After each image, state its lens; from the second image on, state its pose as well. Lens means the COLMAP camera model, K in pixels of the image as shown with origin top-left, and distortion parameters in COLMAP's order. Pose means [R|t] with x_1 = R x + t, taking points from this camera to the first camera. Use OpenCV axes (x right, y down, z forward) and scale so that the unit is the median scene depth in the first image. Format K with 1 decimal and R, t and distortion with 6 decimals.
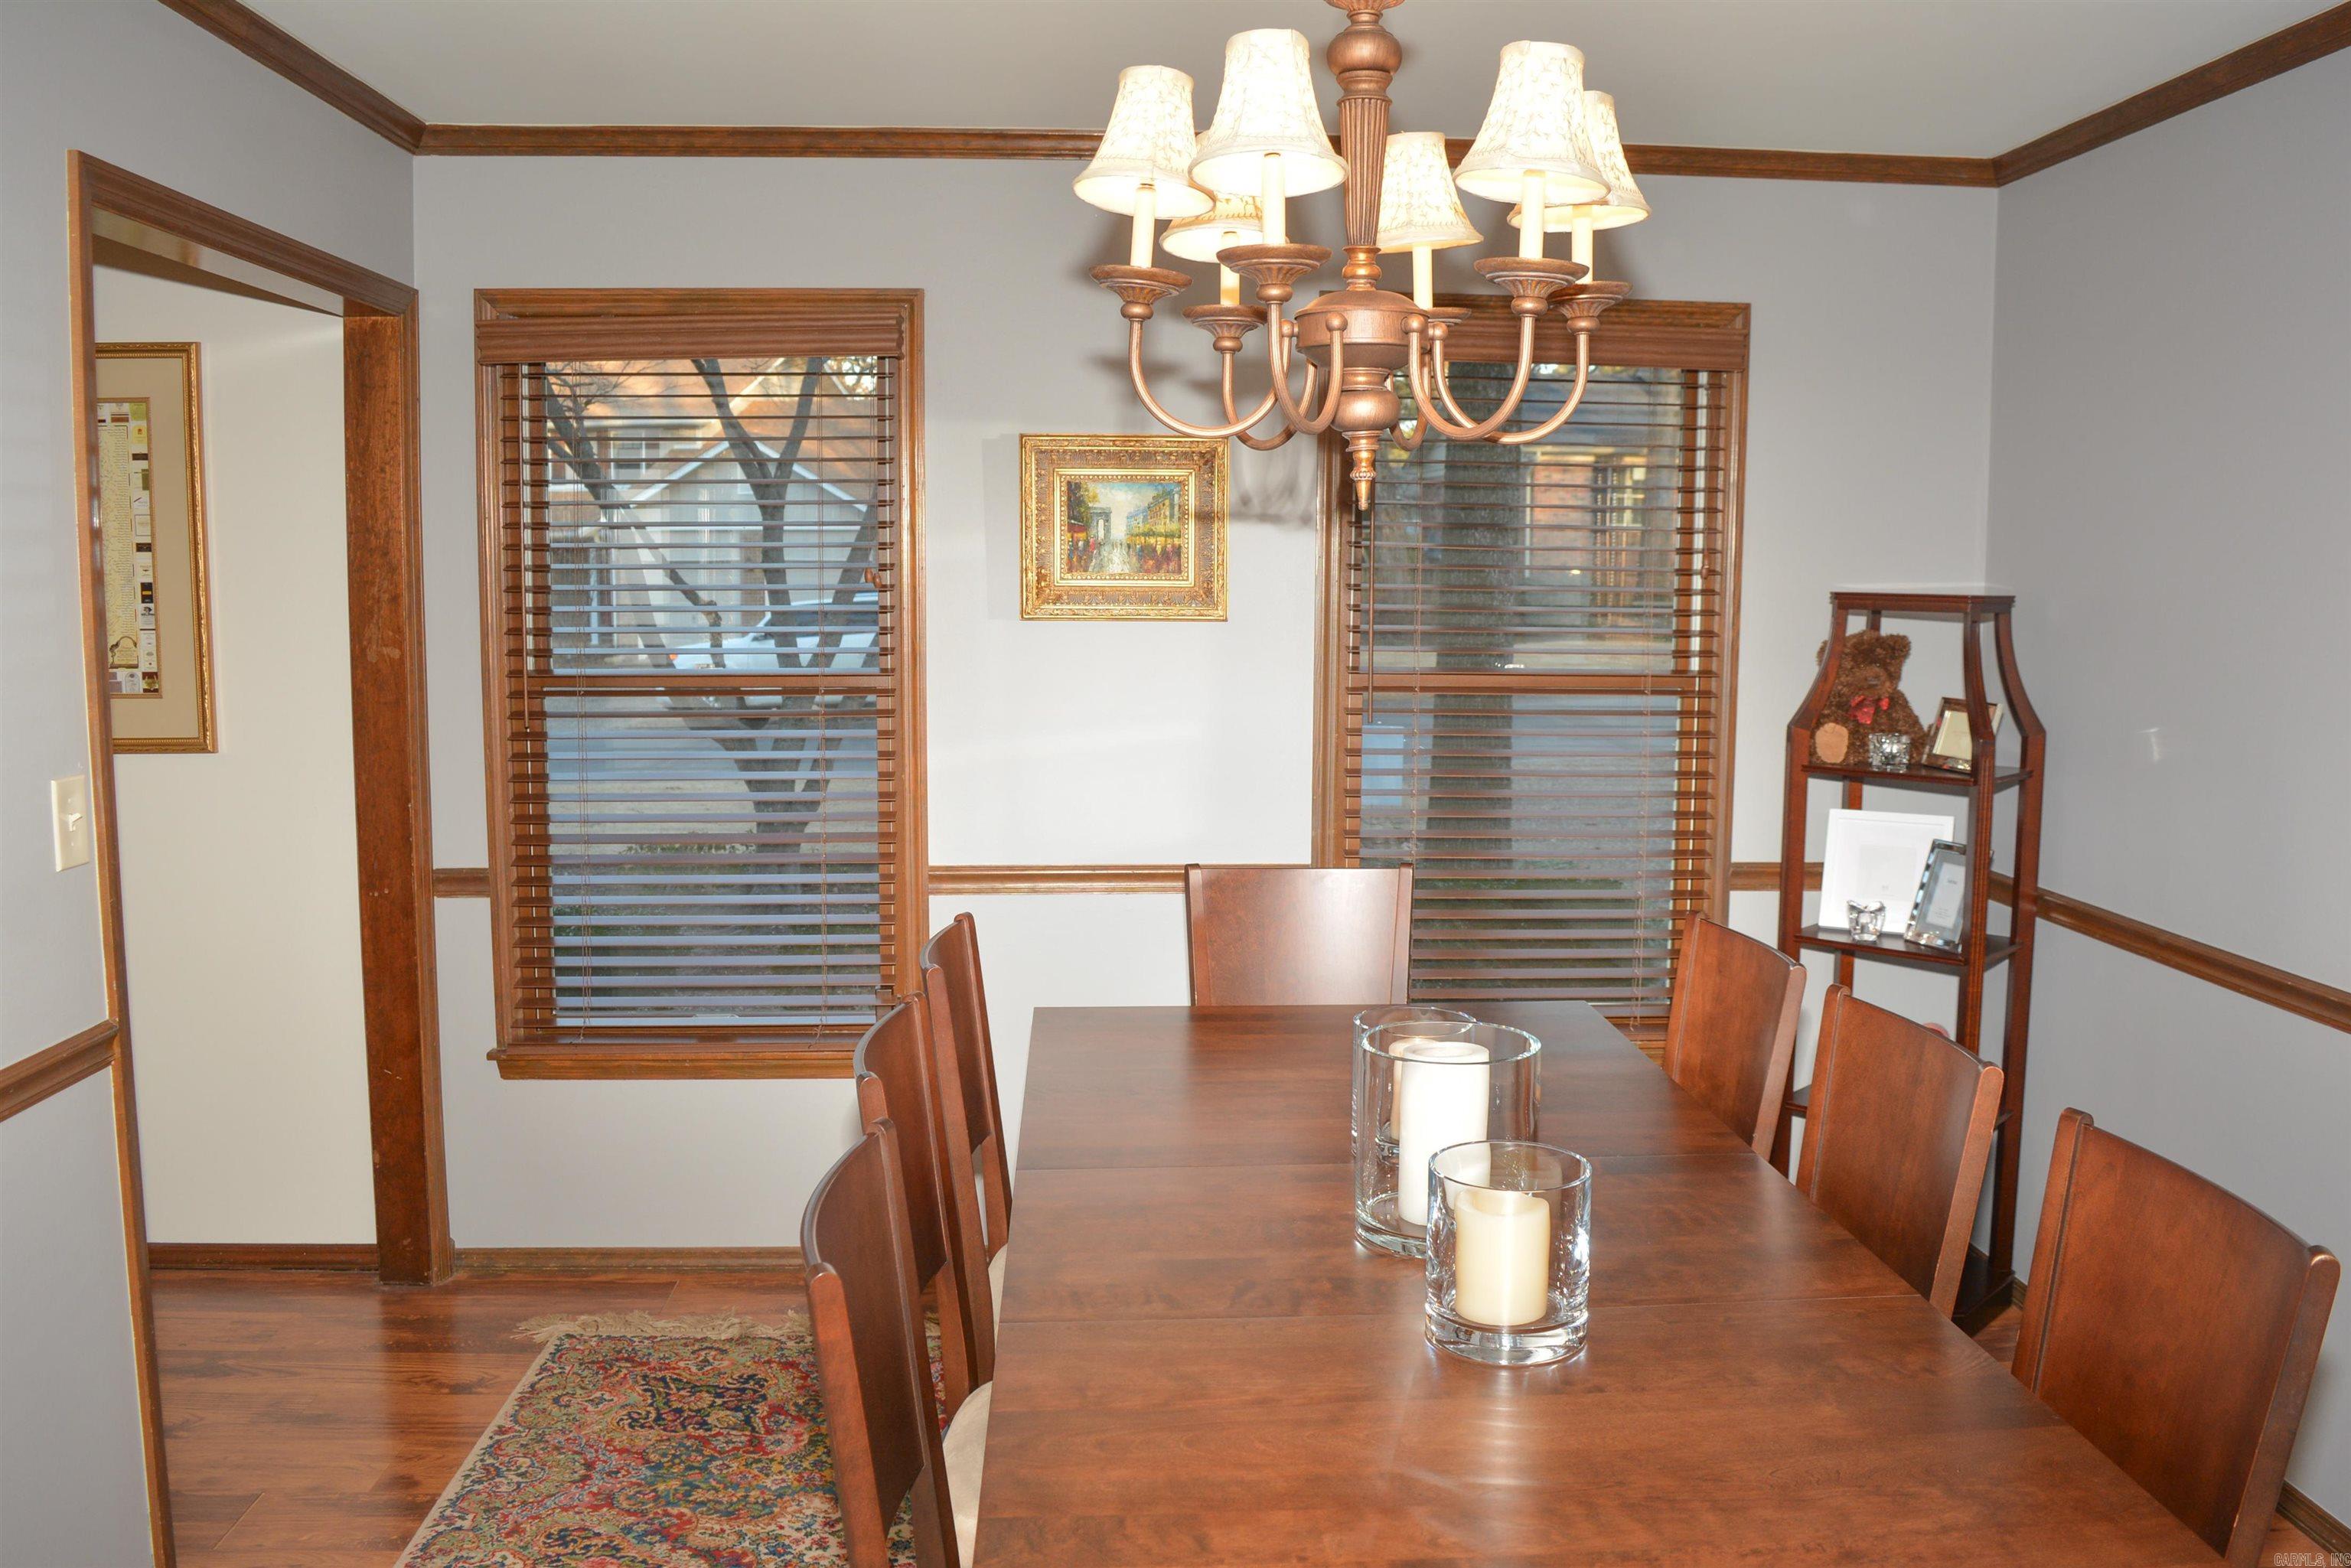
lens RADIAL K [[1852.5, 0, 1180.3], [0, 1852.5, 762.9], [0, 0, 1]] dist [-0.089476, 0.014295]
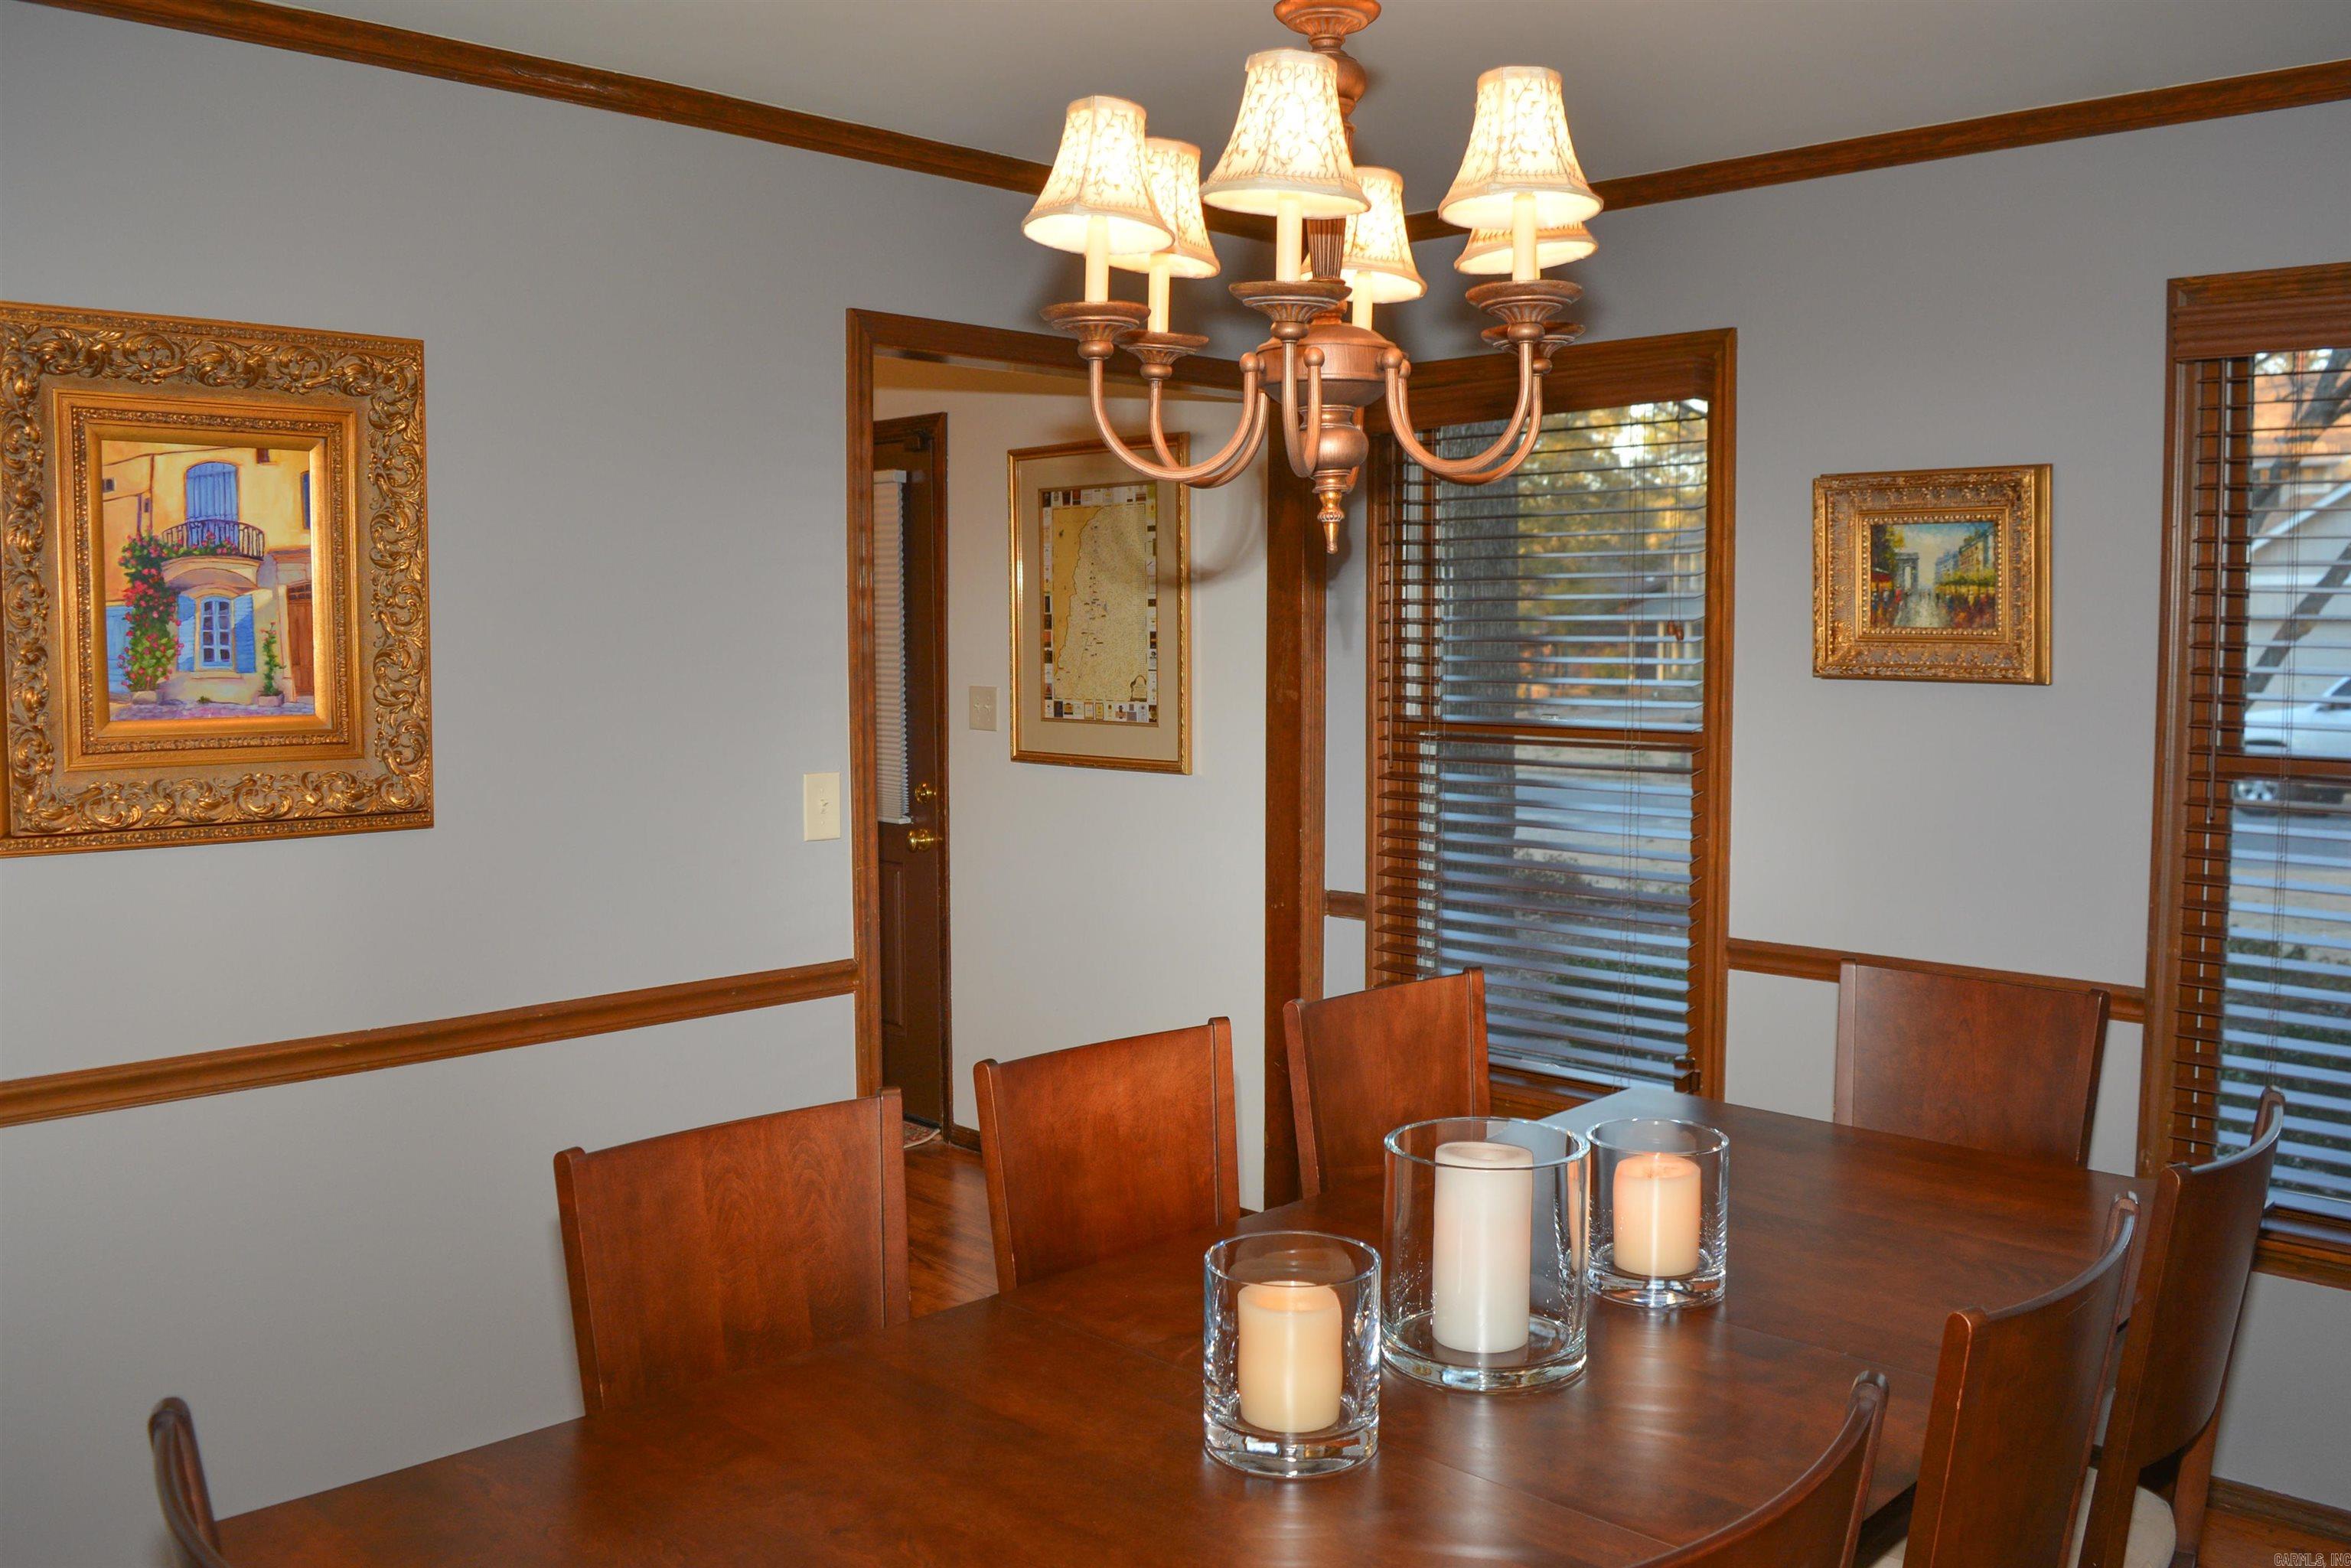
lens RADIAL K [[1944.3, 0, 1180.5], [0, 1944.3, 756.3], [0, 0, 1]] dist [-0.076716, -0.001949]
pose [[0.676604, 0.046132, -0.734901, 0.403530], [-0.075893, 0.997089, -0.007282, -0.008089], [0.732426, 0.060701, 0.678135, 0.128318]]
